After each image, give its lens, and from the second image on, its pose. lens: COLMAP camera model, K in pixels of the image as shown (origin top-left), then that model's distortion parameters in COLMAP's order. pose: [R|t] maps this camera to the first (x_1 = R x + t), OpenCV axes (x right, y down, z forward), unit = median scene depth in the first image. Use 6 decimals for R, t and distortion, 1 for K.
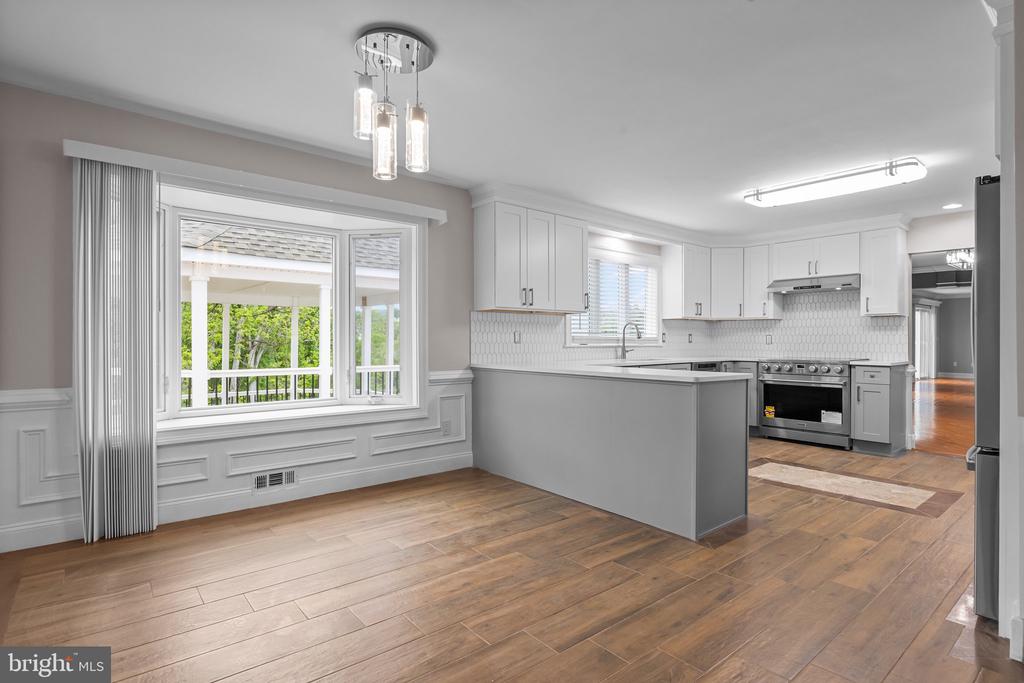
lens RADIAL K [[527.8, 0, 510.1], [0, 527.8, 338.7], [0, 0, 1]] dist [-0.007291, 0.000438]
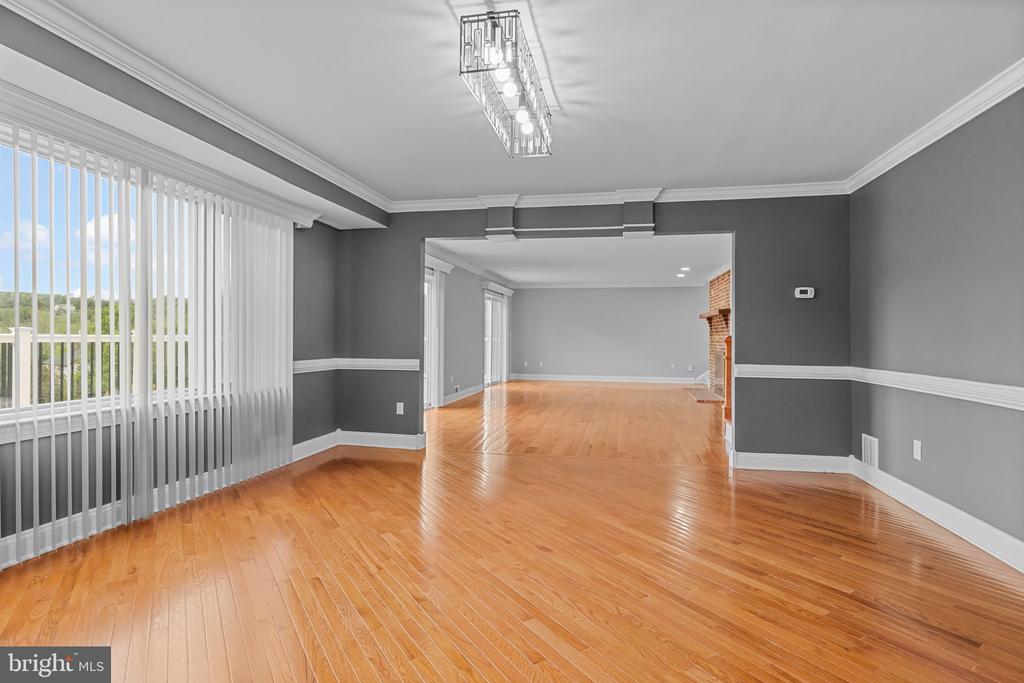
lens RADIAL K [[527.8, 0, 512.2], [0, 527.8, 338.1], [0, 0, 1]] dist [-0.007291, 0.000438]
pose [[0.789989, 0.007668, 0.613073, 0.906891], [-0.009795, 0.999952, 0.000115, 0.015239], [-0.613043, -0.006096, 0.790026, 1.000500]]
